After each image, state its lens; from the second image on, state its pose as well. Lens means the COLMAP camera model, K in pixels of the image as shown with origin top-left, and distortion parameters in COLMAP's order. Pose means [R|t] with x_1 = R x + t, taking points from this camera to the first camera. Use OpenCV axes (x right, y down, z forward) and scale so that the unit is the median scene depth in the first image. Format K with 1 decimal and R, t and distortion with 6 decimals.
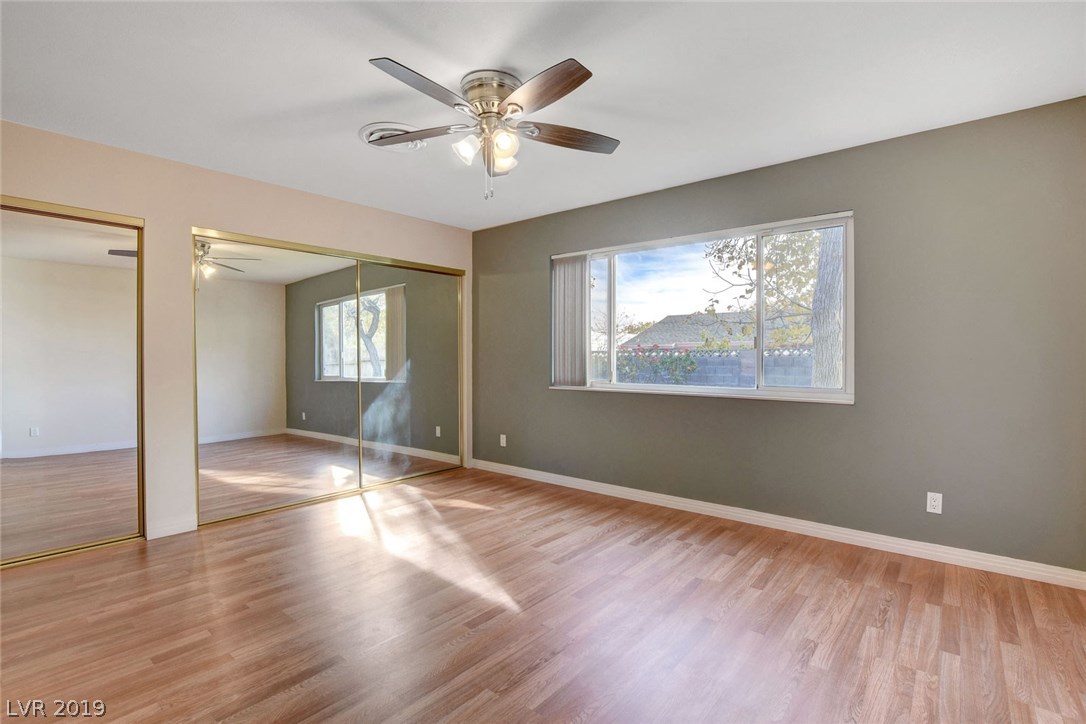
lens RADIAL K [[509.2, 0, 543.0], [0, 509.2, 362.0], [0, 0, 1]] dist [-0.034299, 0.000075]
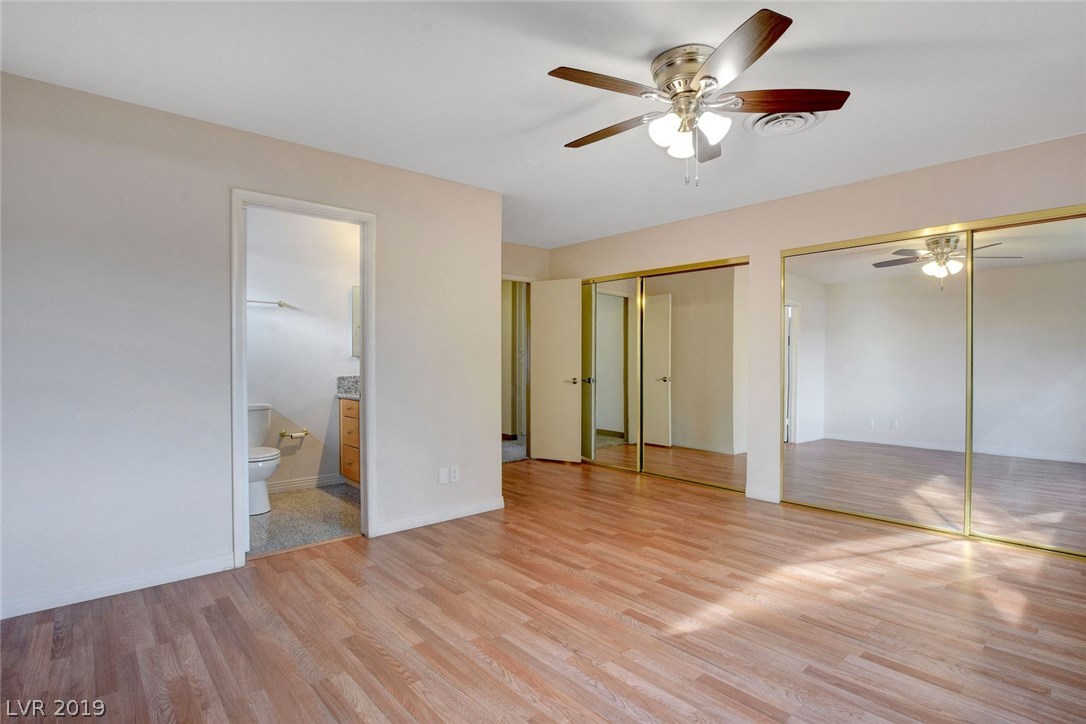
lens RADIAL K [[529.1, 0, 554.7], [0, 529.1, 360.5], [0, 0, 1]] dist [-0.028365, 0.000228]
pose [[-0.136731, 0.004133, -0.990600, 0.630307], [-0.007720, 0.999956, 0.005238, -0.009589], [0.990578, 0.008363, -0.136693, 0.640382]]
